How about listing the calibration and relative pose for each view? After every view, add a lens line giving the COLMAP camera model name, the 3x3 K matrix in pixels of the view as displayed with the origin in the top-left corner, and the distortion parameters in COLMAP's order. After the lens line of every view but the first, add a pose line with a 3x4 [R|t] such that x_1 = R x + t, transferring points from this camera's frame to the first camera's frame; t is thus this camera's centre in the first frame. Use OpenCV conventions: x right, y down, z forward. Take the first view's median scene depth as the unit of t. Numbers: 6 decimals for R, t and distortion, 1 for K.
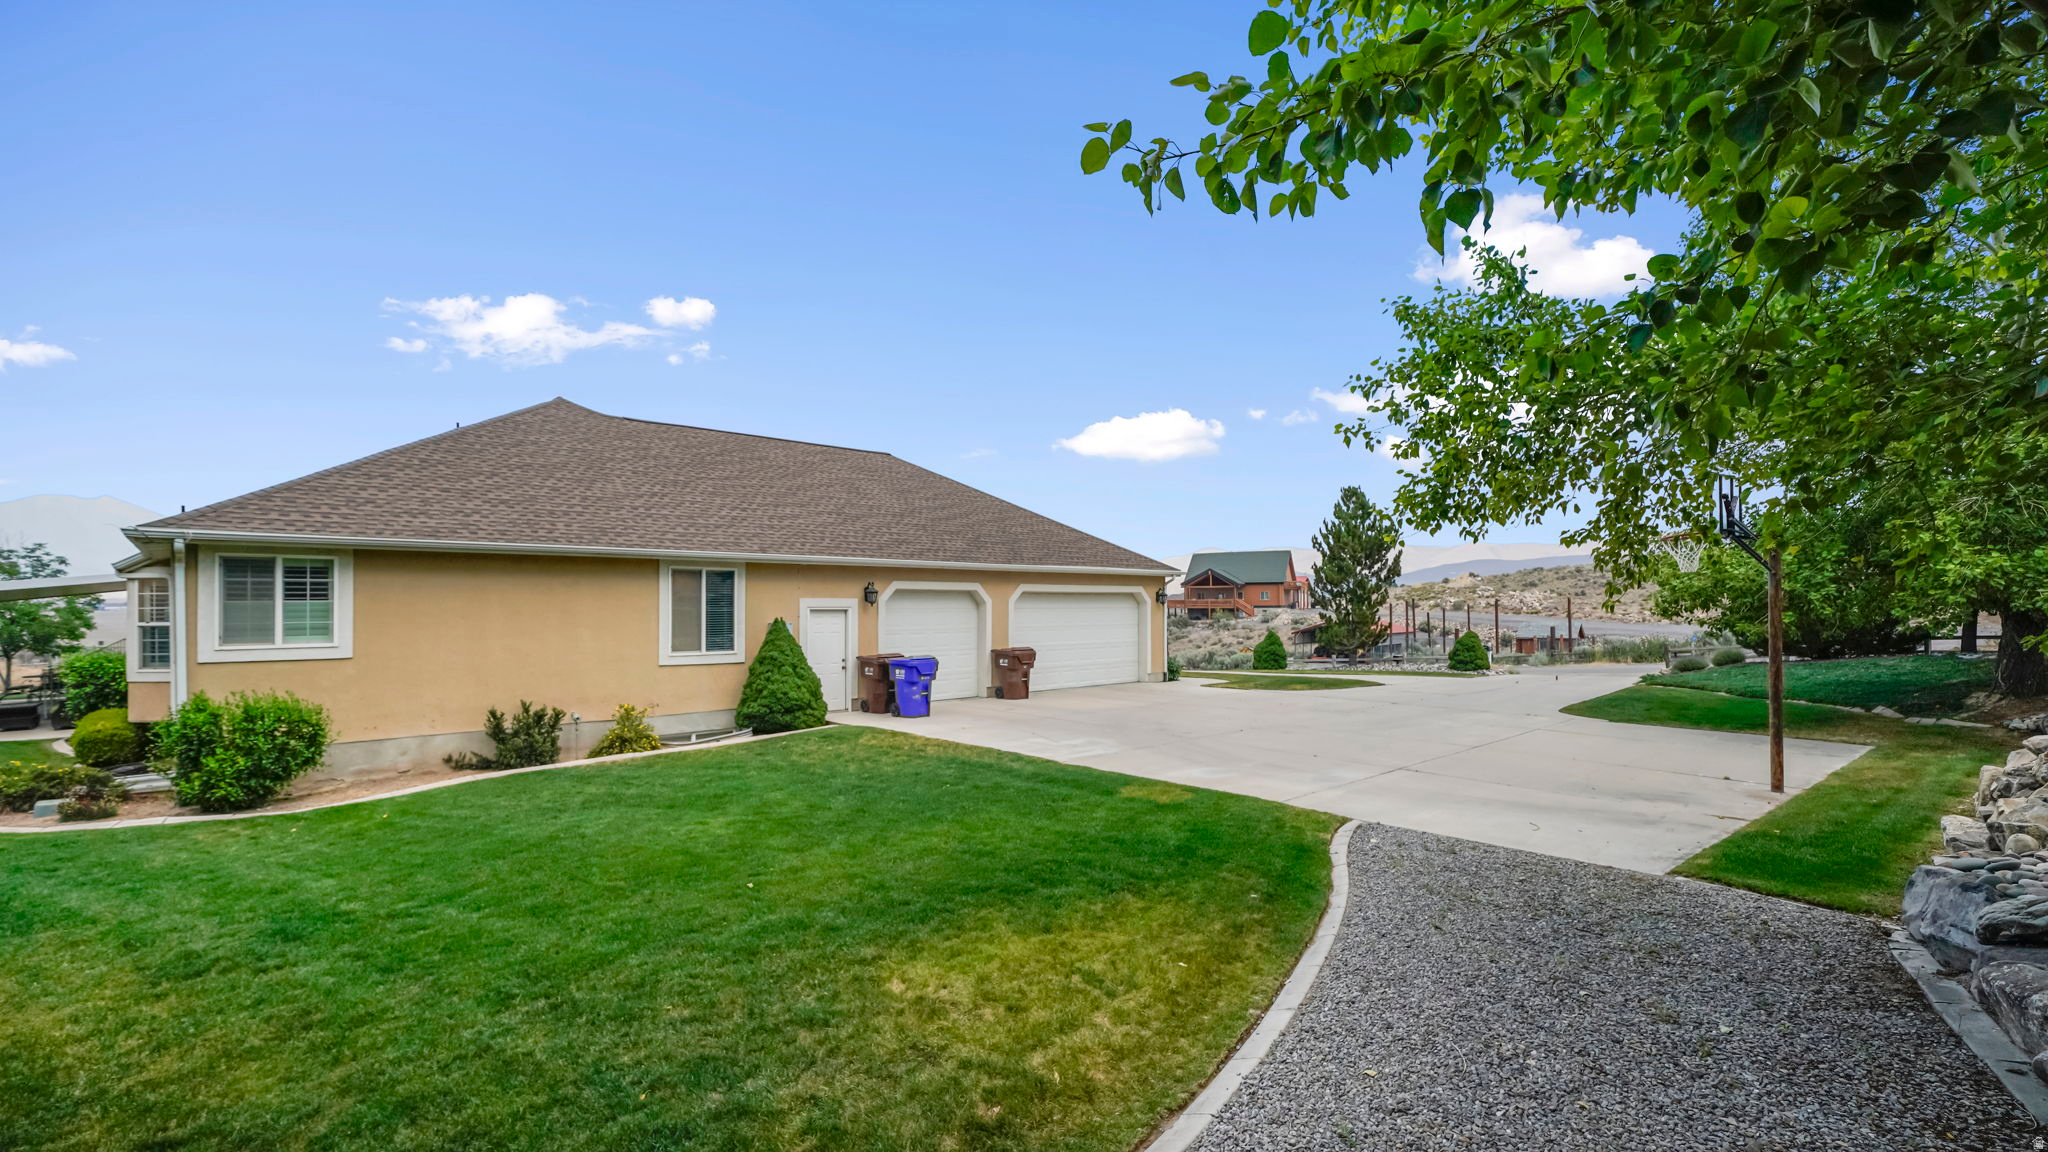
lens RADIAL K [[831.6, 0, 1025.1], [0, 831.6, 596.9], [0, 0, 1]] dist [-0.020705, 0.005259]
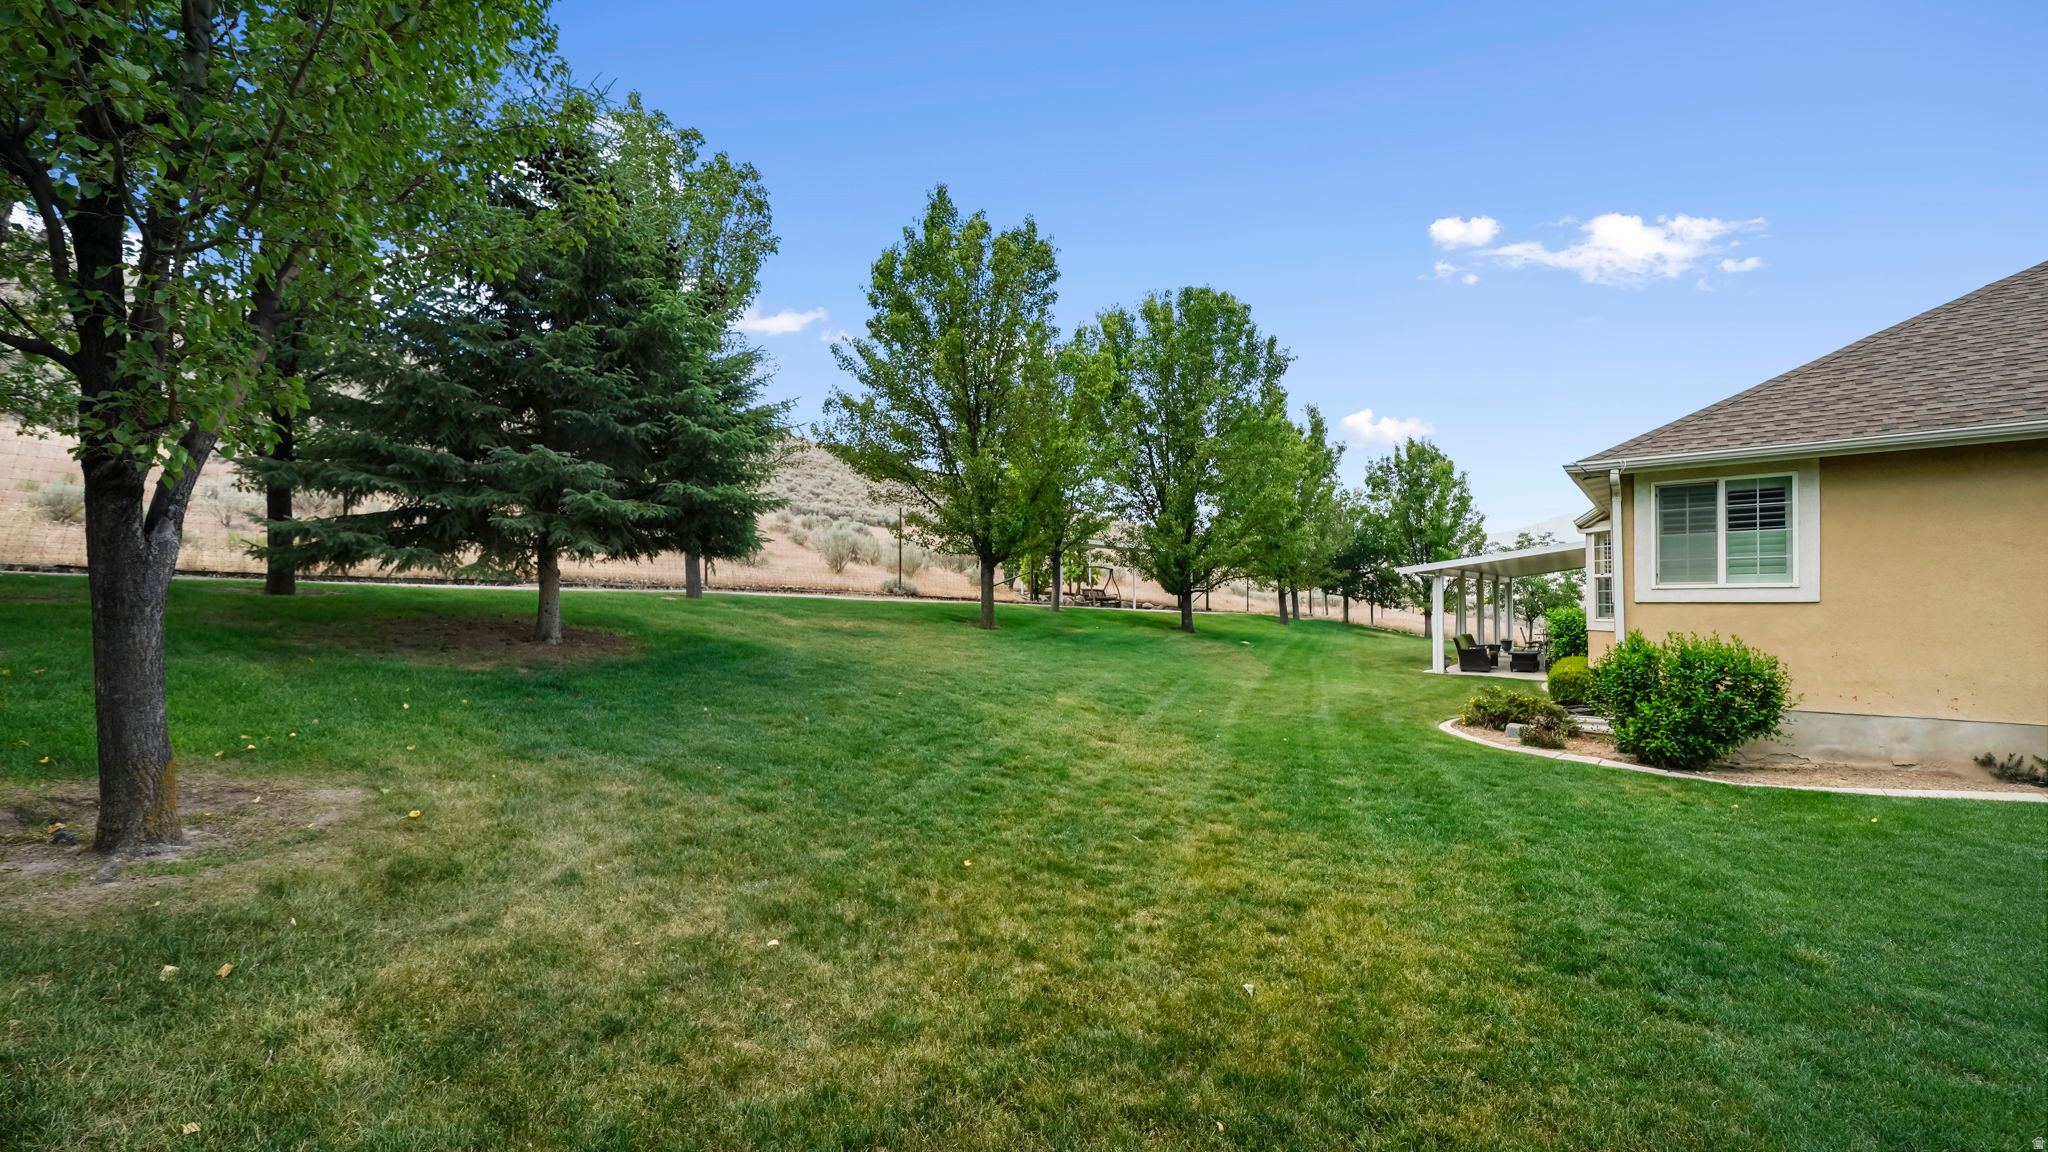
lens RADIAL K [[819.5, 0, 1023.8], [0, 819.5, 607.0], [0, 0, 1]] dist [0.000493, 0.004814]
pose [[0.113600, 0.009824, -0.993478, -0.162419], [0.025677, 0.999588, 0.012821, 0.056359], [0.993195, -0.026966, 0.113301, 0.203631]]
